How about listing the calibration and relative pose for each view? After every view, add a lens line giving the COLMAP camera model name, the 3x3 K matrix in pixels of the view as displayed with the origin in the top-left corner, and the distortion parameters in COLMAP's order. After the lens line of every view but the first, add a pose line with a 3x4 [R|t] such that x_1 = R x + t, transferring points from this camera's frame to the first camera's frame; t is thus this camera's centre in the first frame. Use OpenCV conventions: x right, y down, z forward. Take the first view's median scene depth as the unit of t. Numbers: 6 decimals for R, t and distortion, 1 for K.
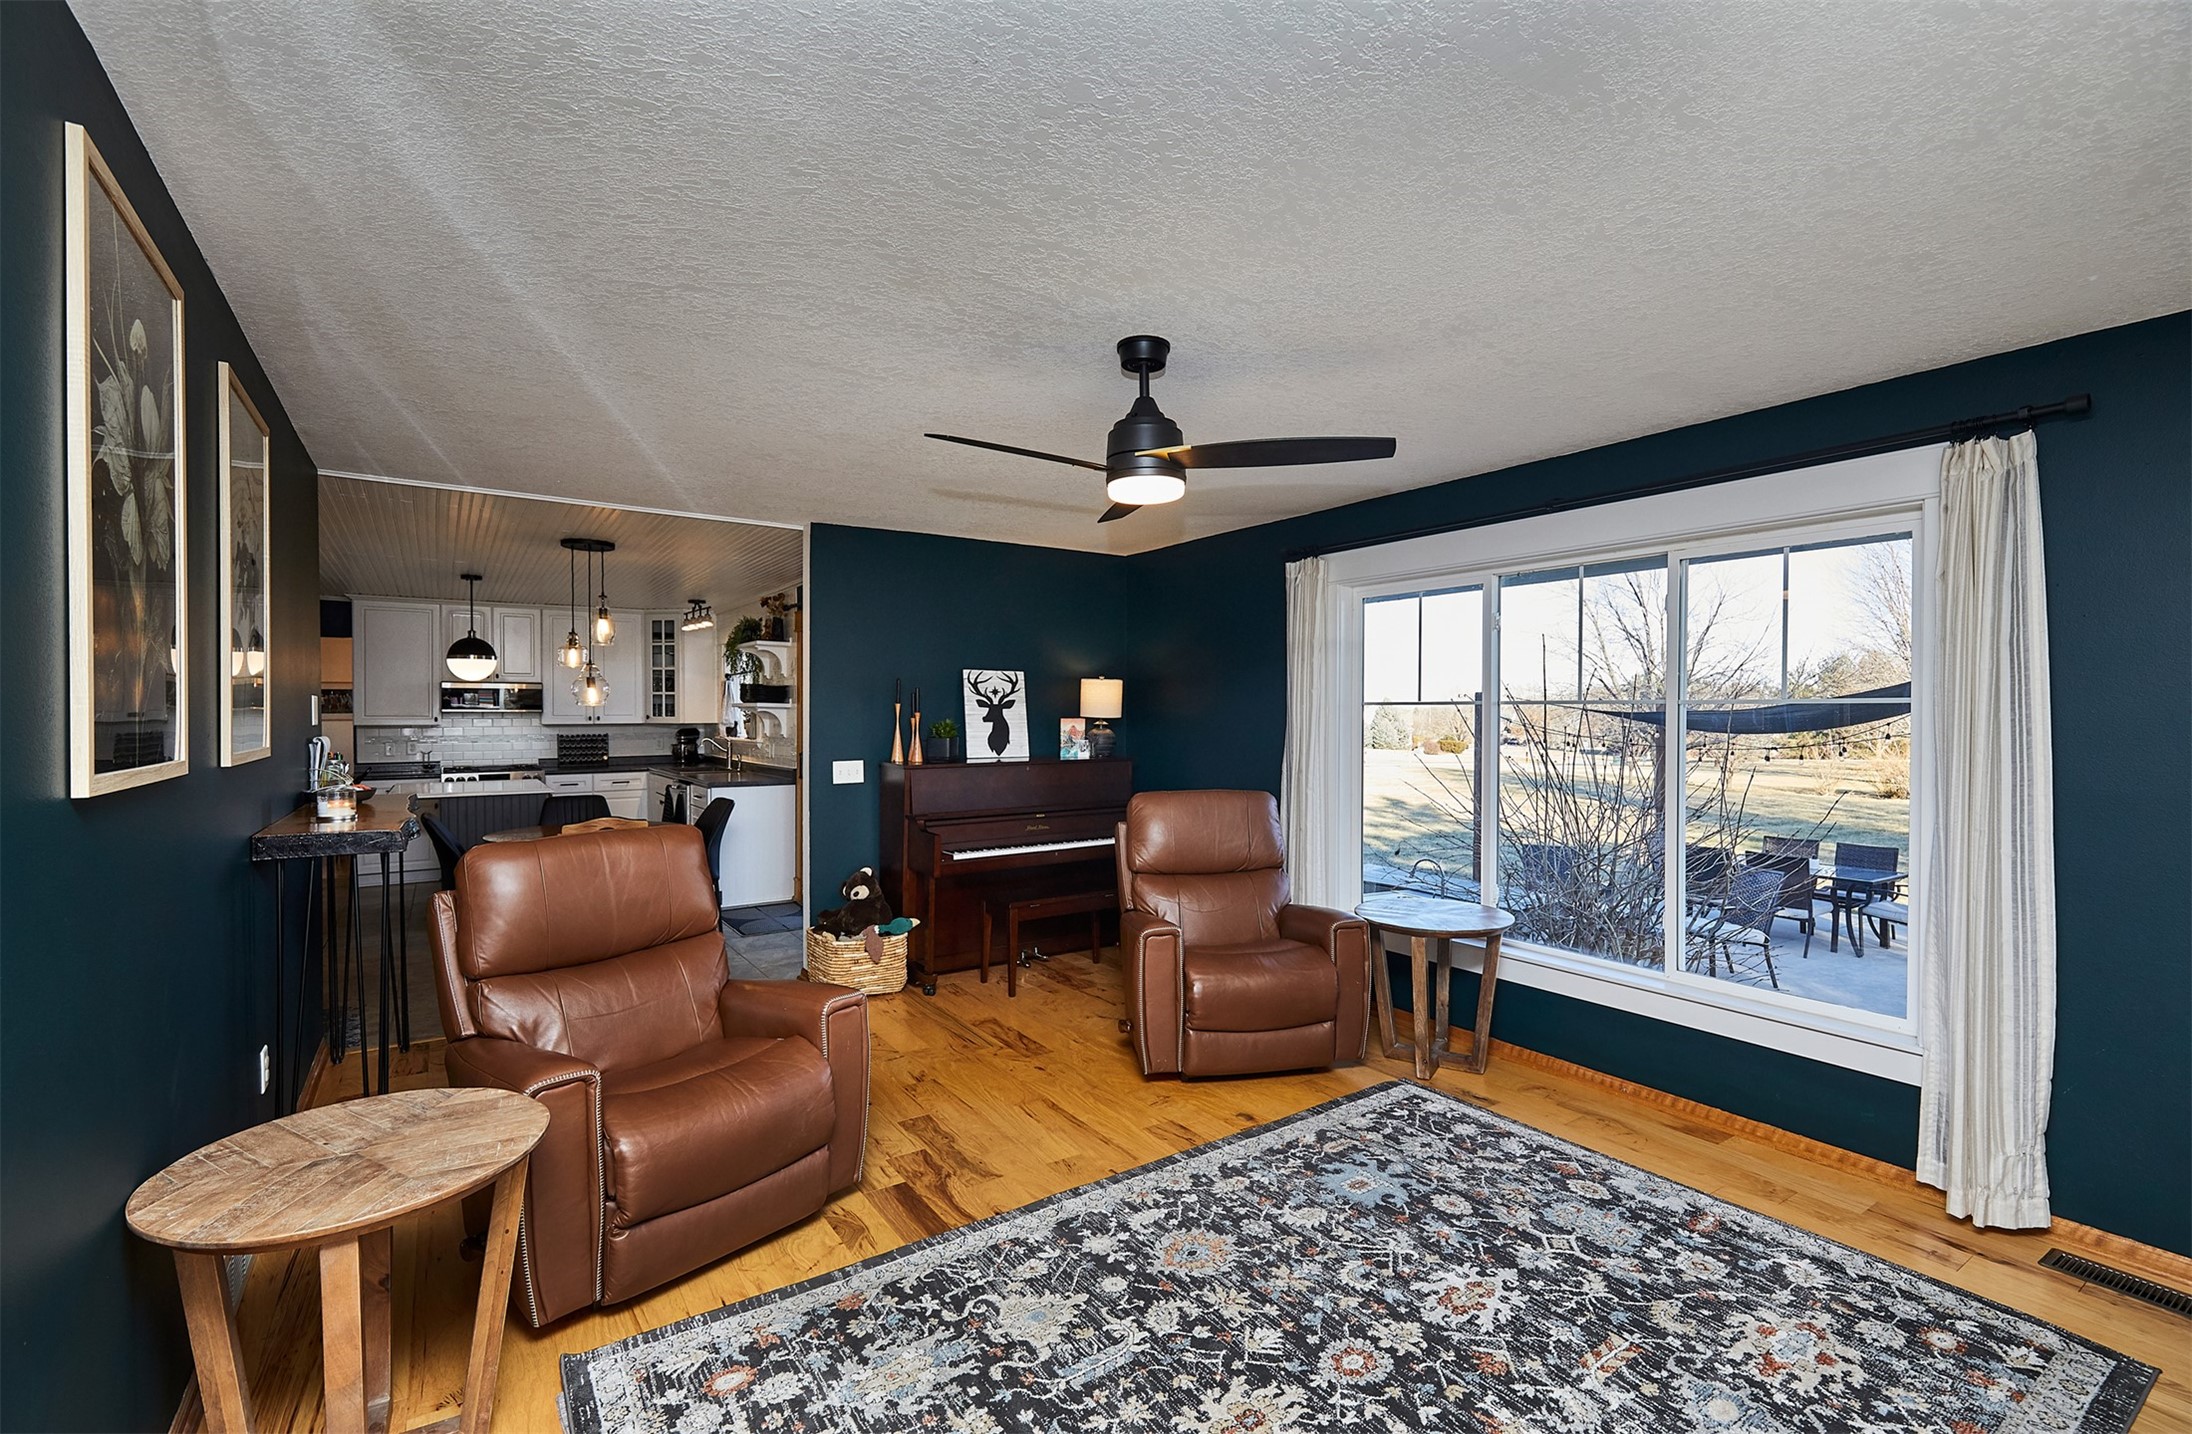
lens RADIAL K [[967.1, 0, 1097.8], [0, 967.1, 714.5], [0, 0, 1]] dist [0.001629, -0.004243]
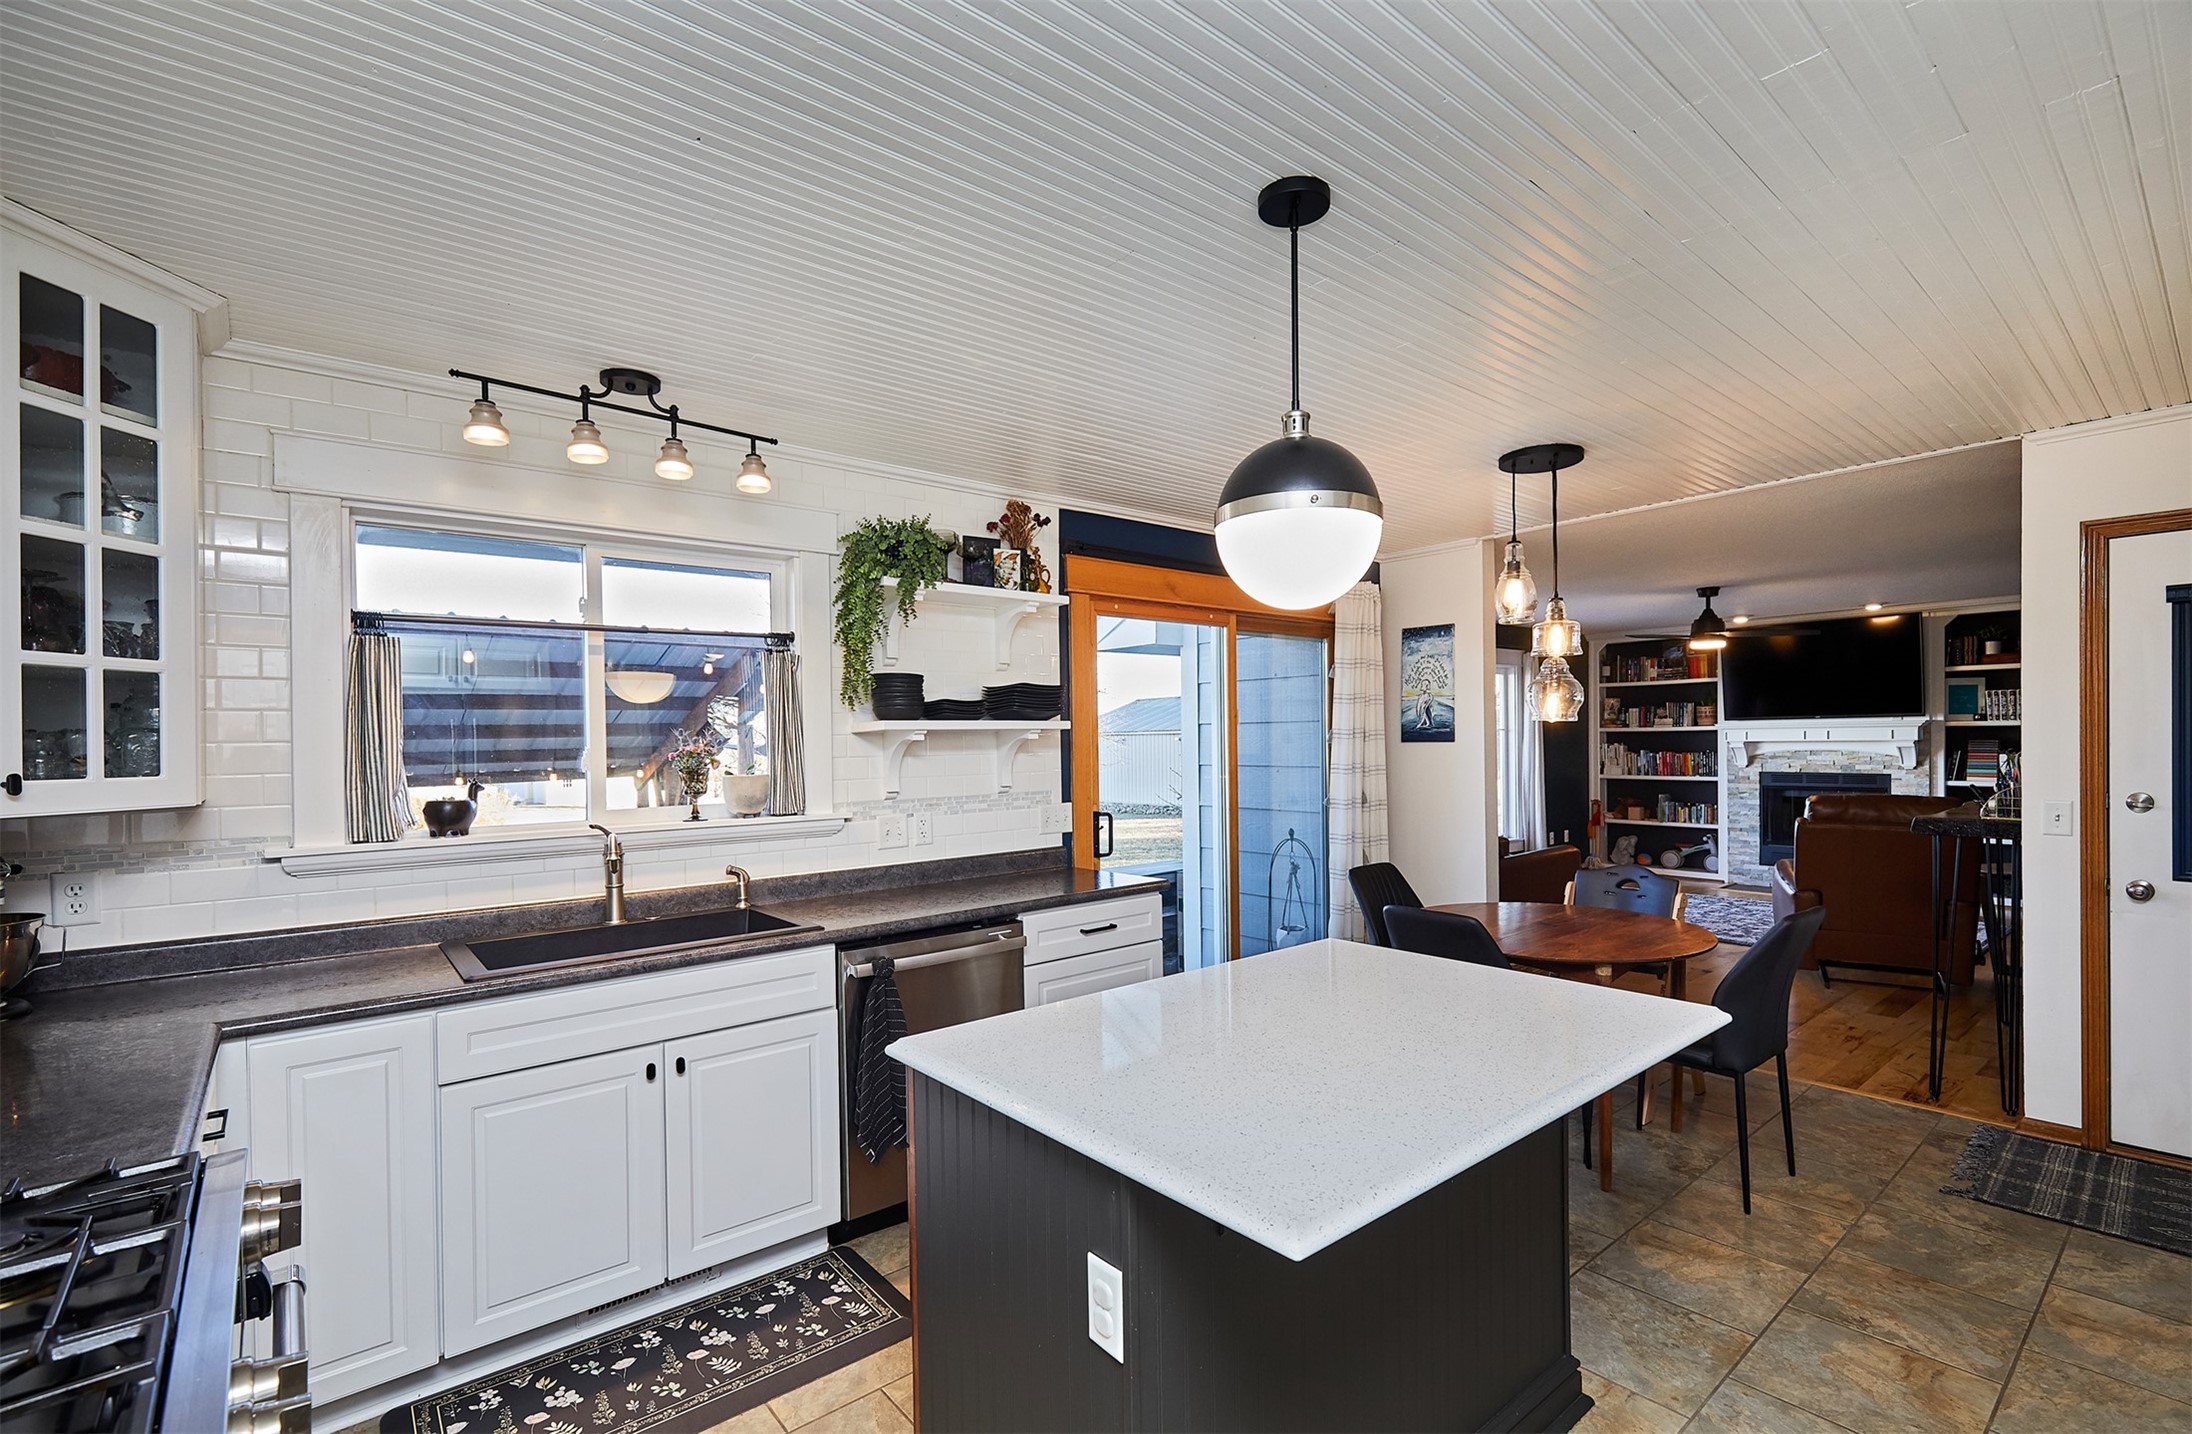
lens RADIAL K [[1014.6, 0, 1098.9], [0, 1014.6, 753.2], [0, 0, 1]] dist [0.003583, -0.000313]
pose [[-0.115981, -0.012844, 0.993168, -2.216485], [0.016148, 0.999760, 0.014815, -0.008737], [-0.993120, 0.017756, -0.115746, 2.650120]]
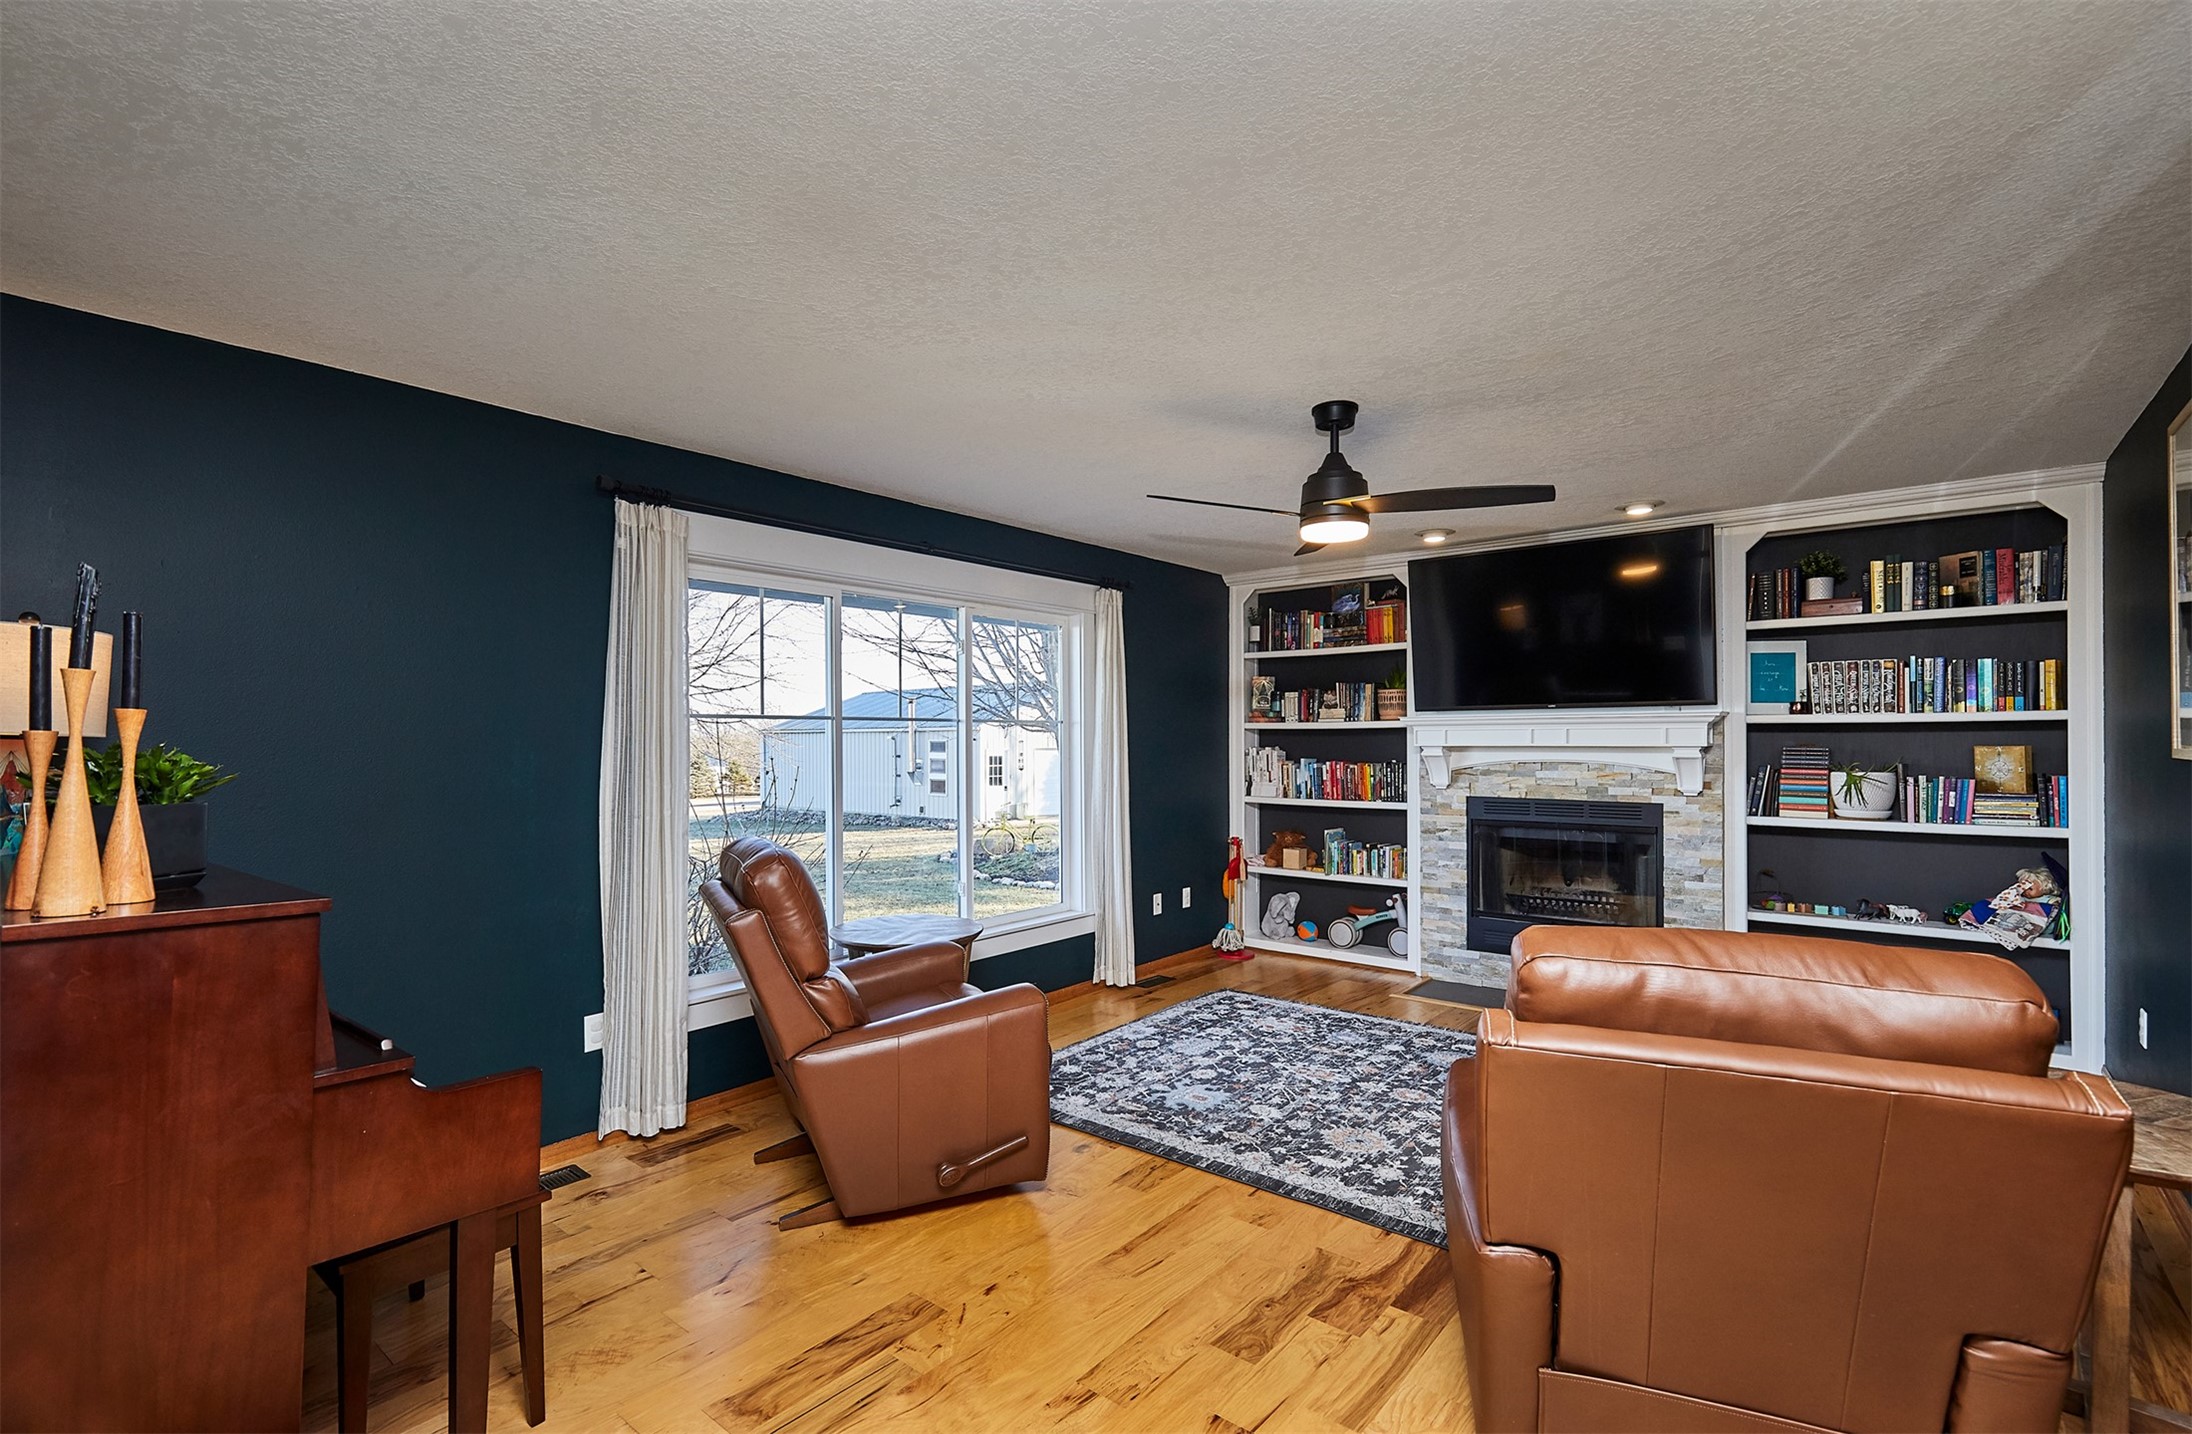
lens RADIAL K [[1002.1, 0, 1095.8], [0, 1002.1, 734.5], [0, 0, 1]] dist [0.000429, -0.000171]
pose [[-0.300473, 0.002355, 0.953787, -0.927313], [0.005928, 0.999982, -0.000601, 0.009260], [-0.953772, 0.005474, -0.300482, 1.493917]]
